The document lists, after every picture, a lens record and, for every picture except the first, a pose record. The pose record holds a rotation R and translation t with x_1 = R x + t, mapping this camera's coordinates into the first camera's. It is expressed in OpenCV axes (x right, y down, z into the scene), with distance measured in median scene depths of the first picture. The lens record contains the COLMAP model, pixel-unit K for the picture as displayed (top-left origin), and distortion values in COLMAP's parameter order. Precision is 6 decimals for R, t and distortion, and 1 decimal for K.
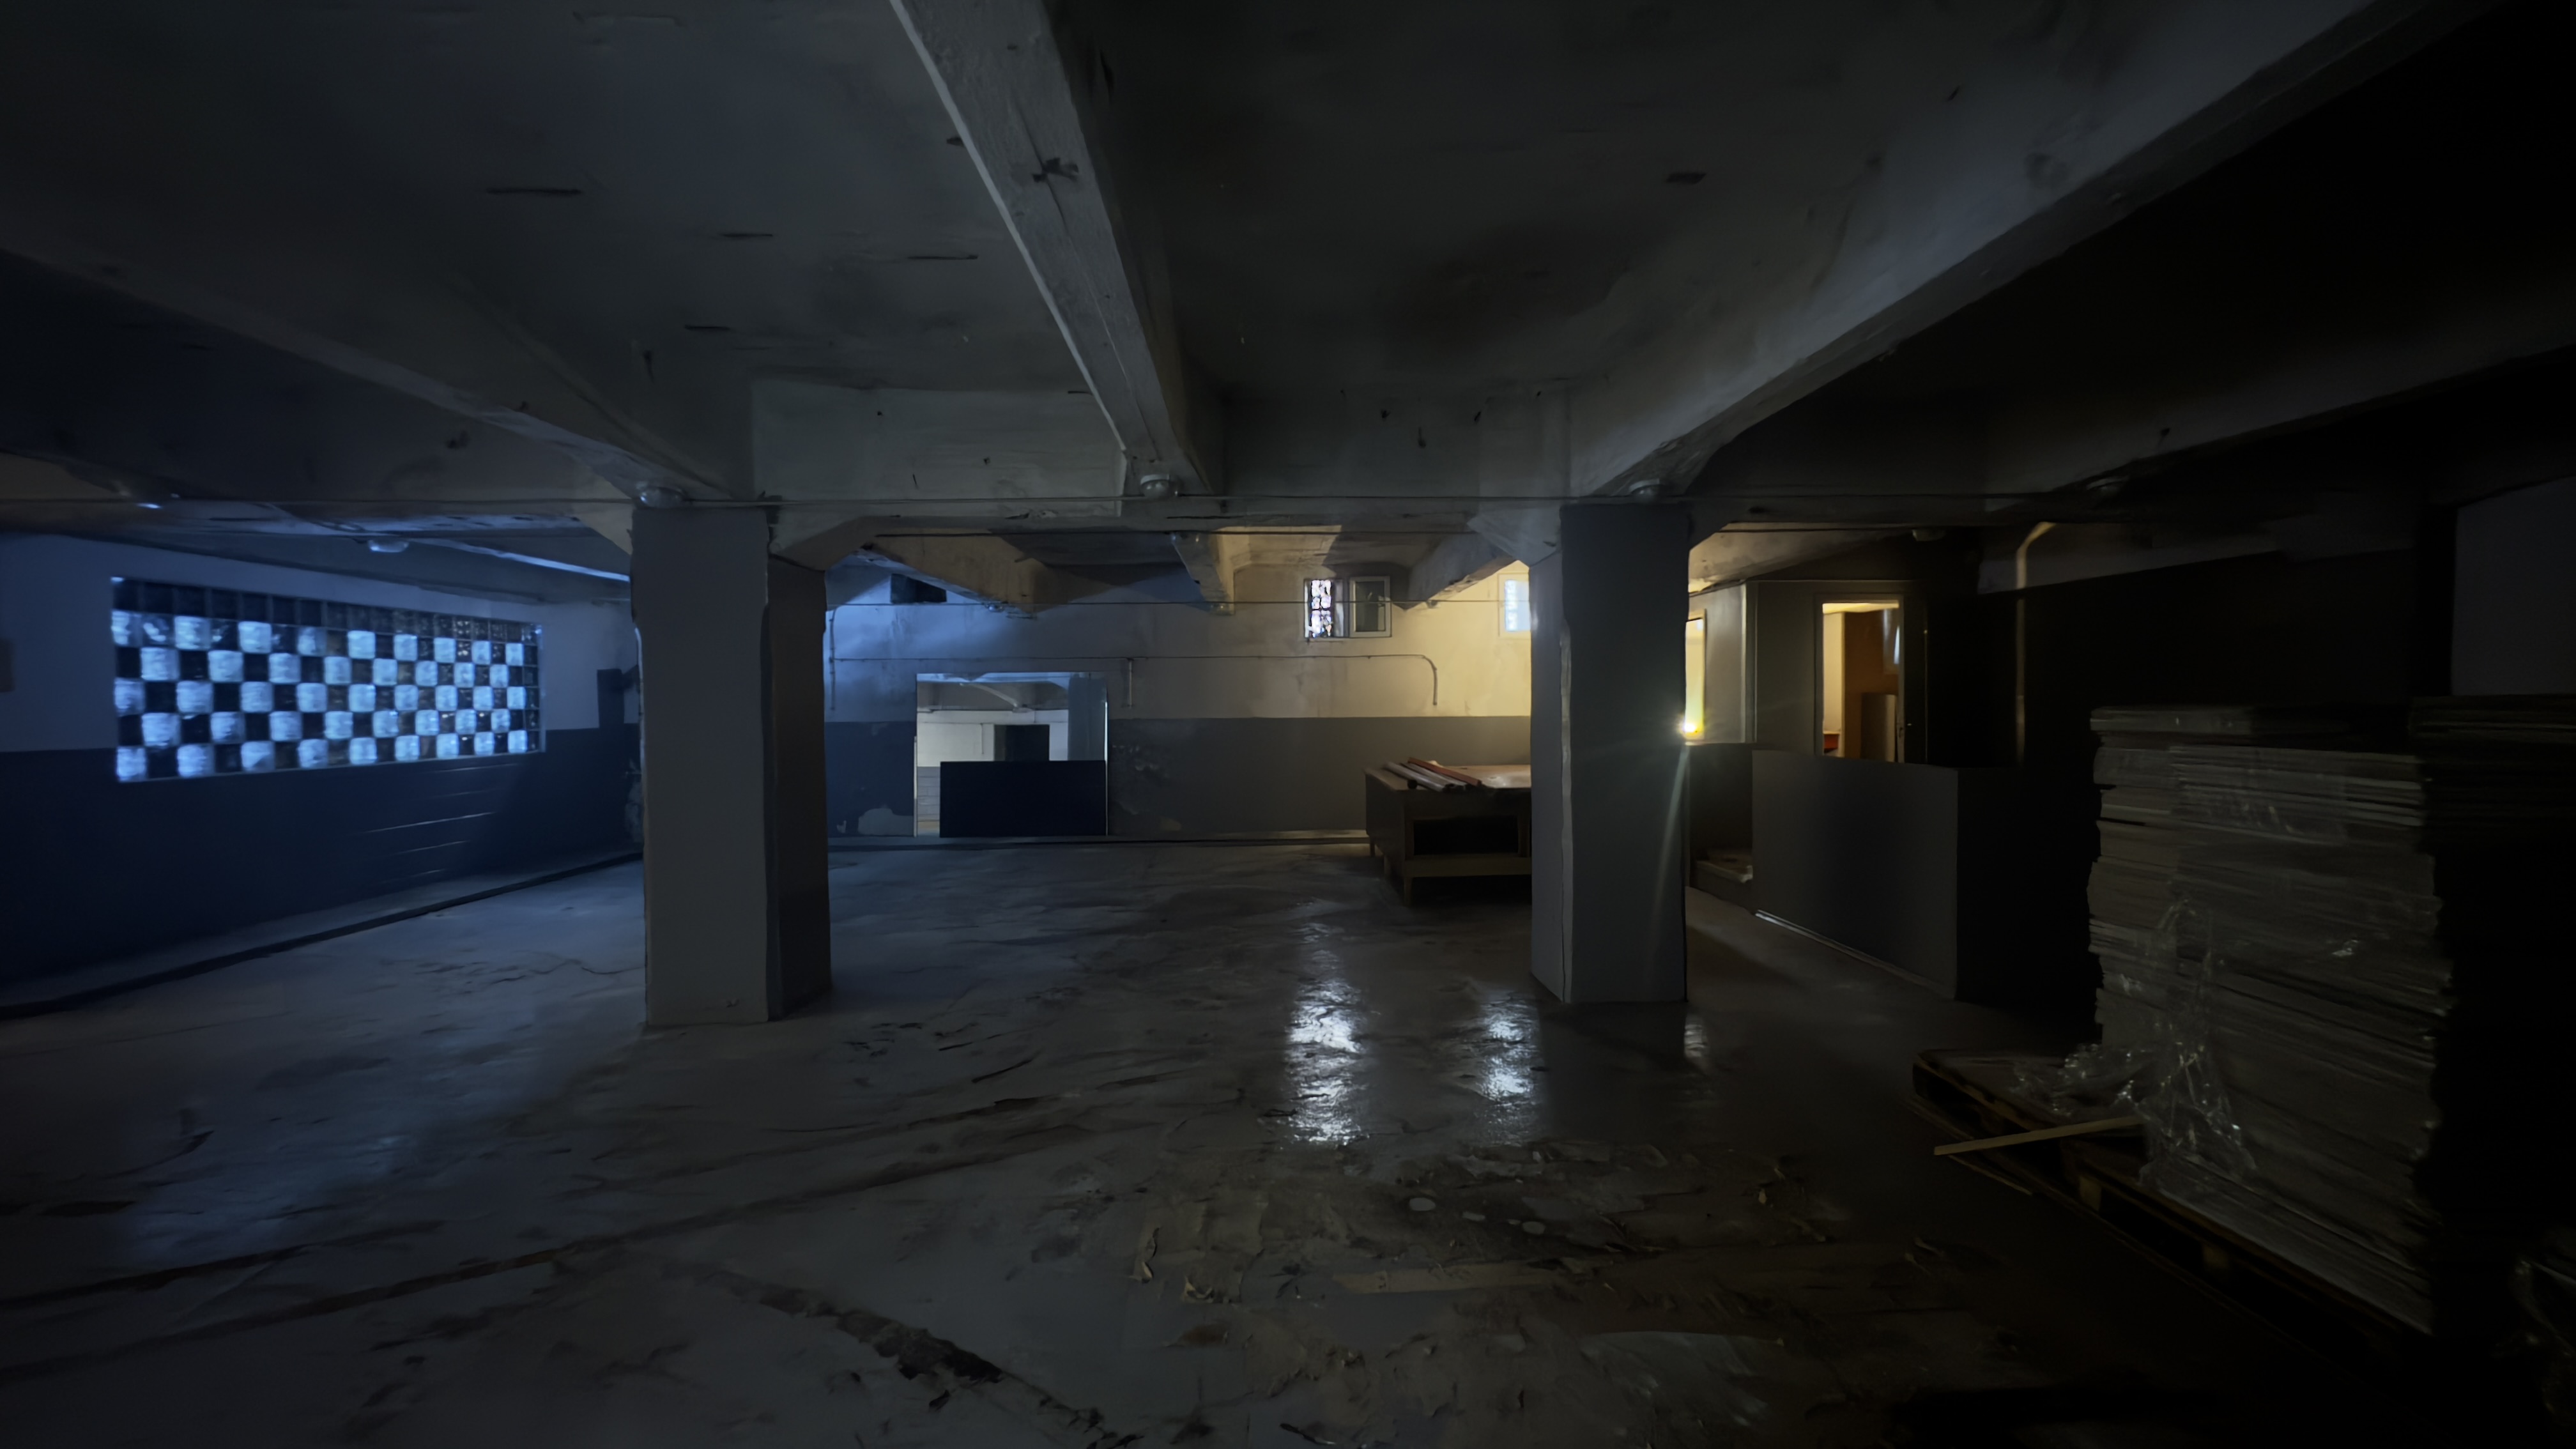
lens RADIAL K [[1026.5, 0, 1290.3], [0, 1026.5, 729.4], [0, 0, 1]] dist [0.001168, 0.001708]
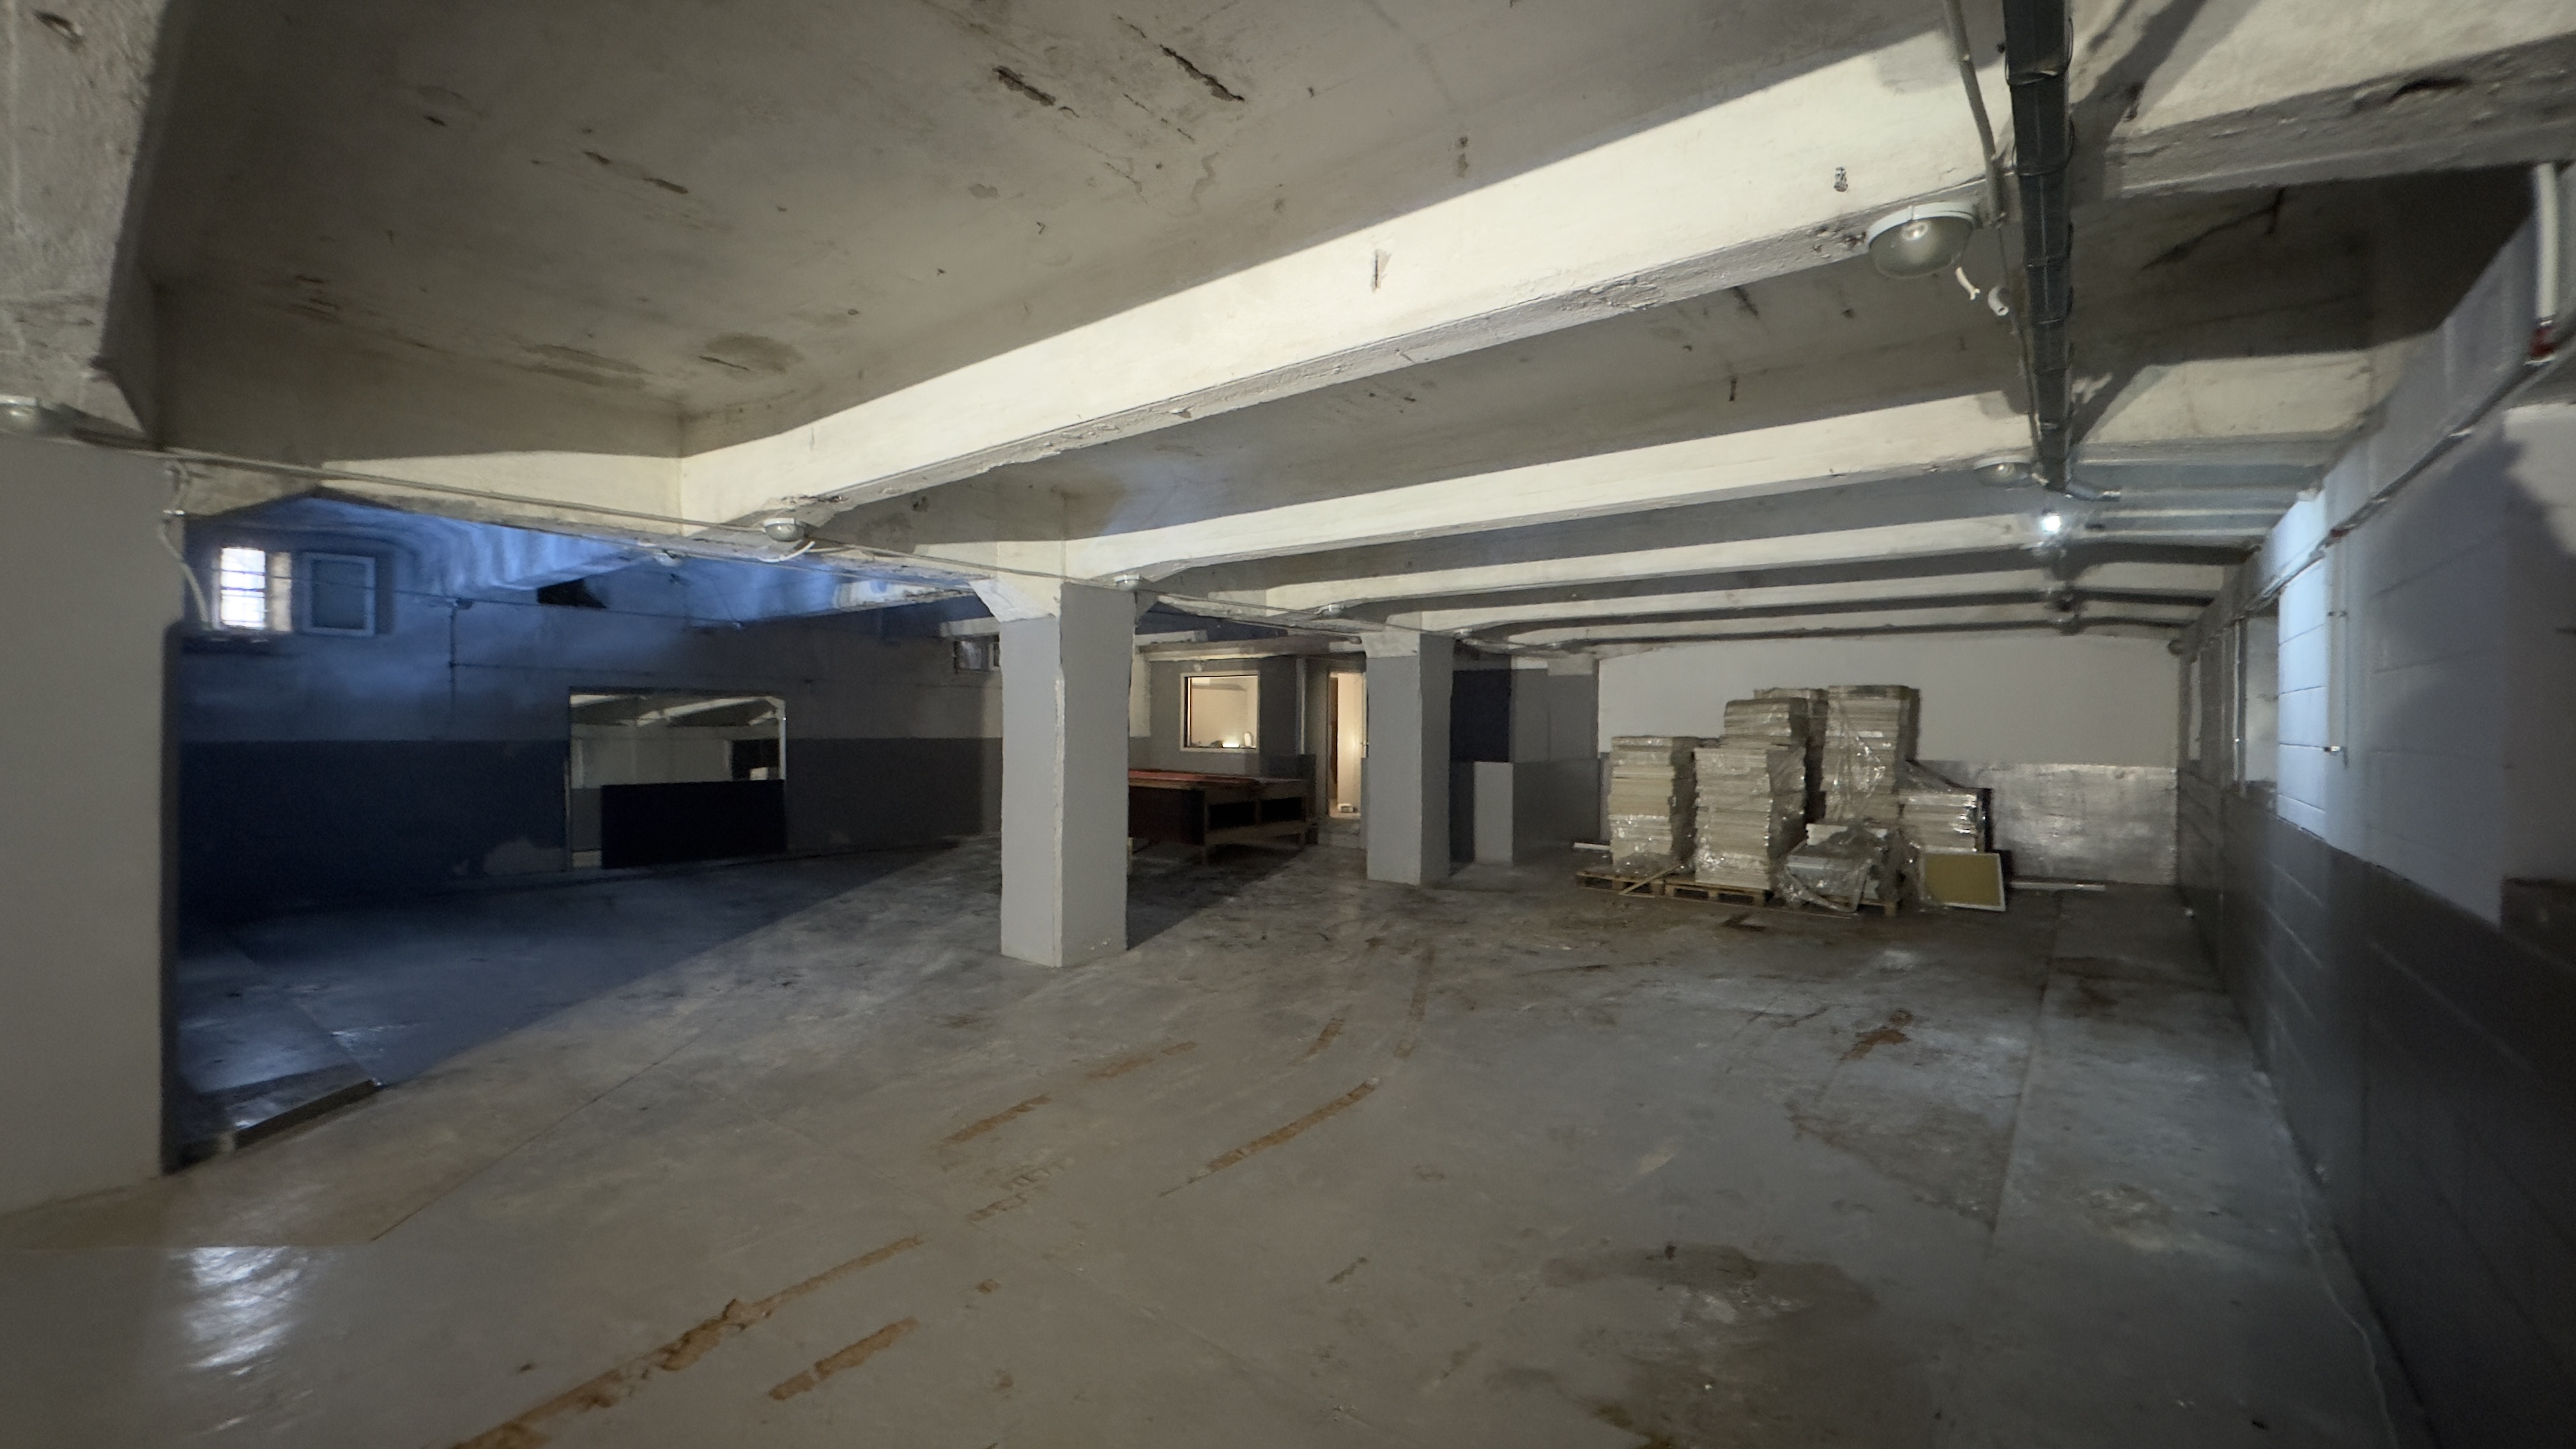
lens RADIAL K [[1026.5, 0, 1292.8], [0, 1026.5, 722.6], [0, 0, 1]] dist [0.001168, 0.001708]
pose [[0.644996, 0.017401, 0.763988, -1.129790], [0.003881, 0.999653, -0.026044, 0.004933], [-0.764176, 0.019763, 0.644705, -0.079356]]
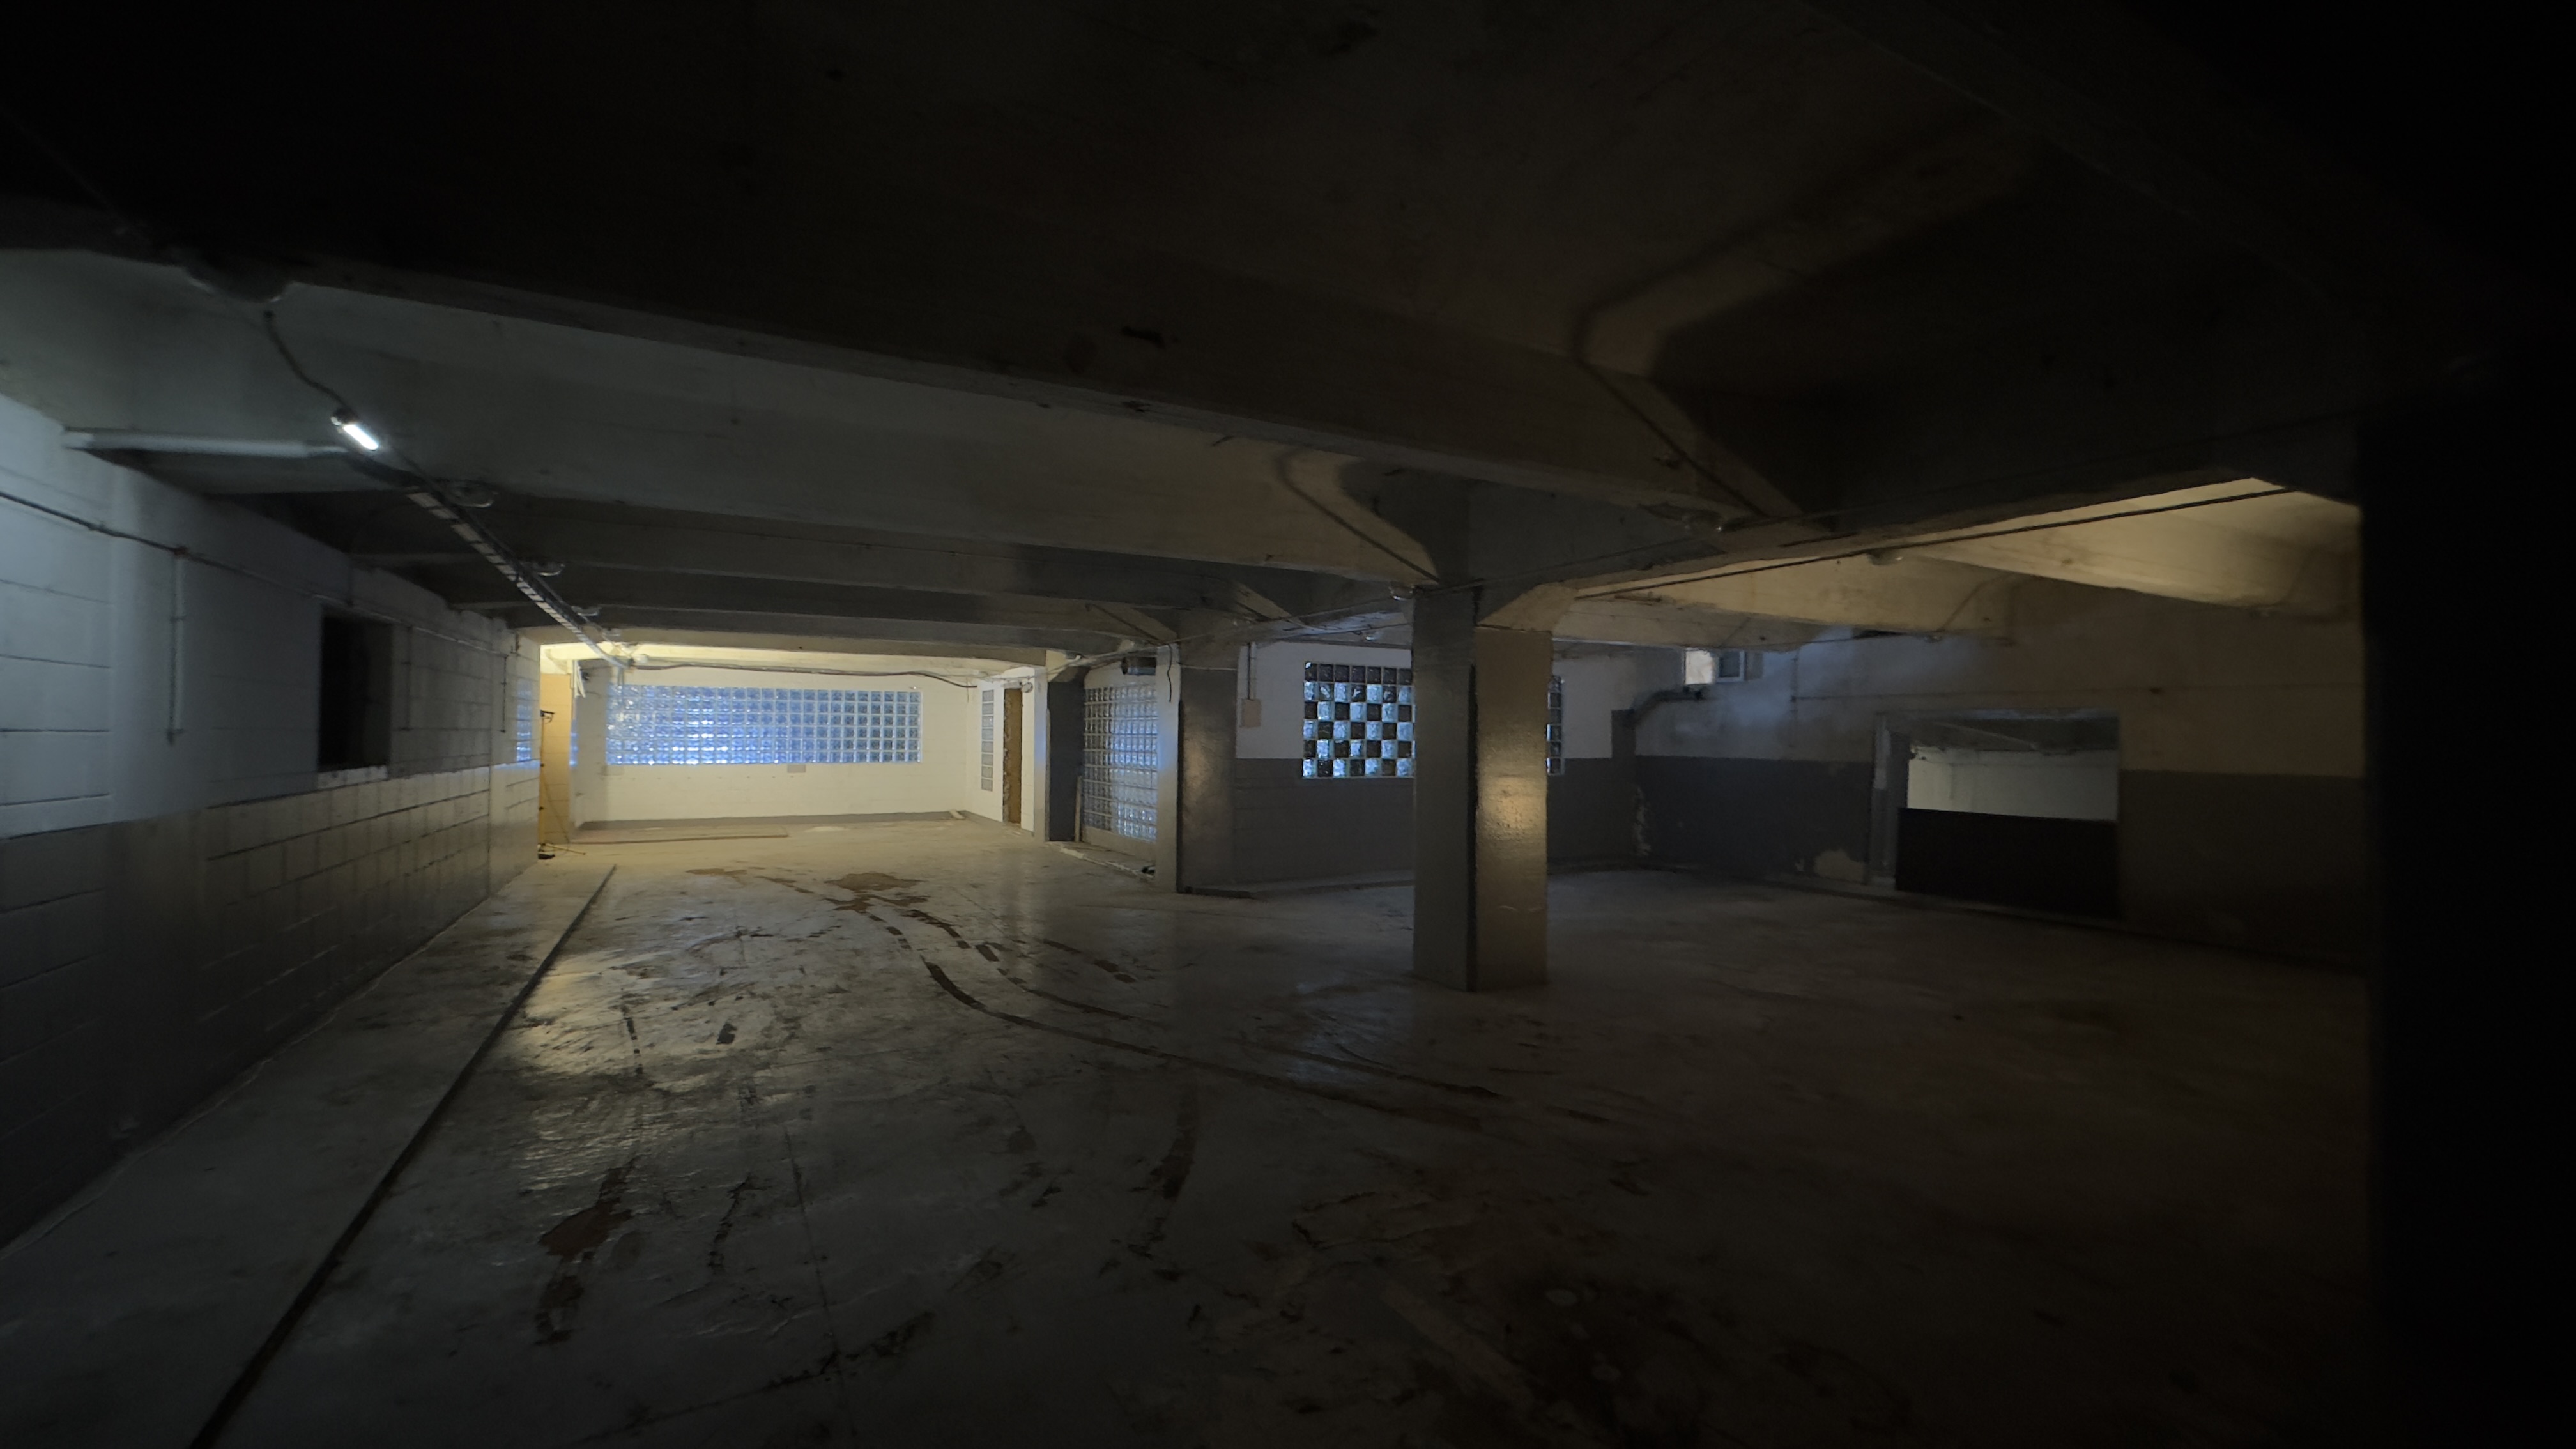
lens RADIAL K [[1026.5, 0, 1273.0], [0, 1026.5, 724.7], [0, 0, 1]] dist [0.001168, 0.001708]
pose [[0.446752, 0.005056, -0.894643, 0.401764], [-0.039247, 0.999132, -0.013952, -0.013714], [0.893796, 0.041345, 0.446563, 0.160216]]
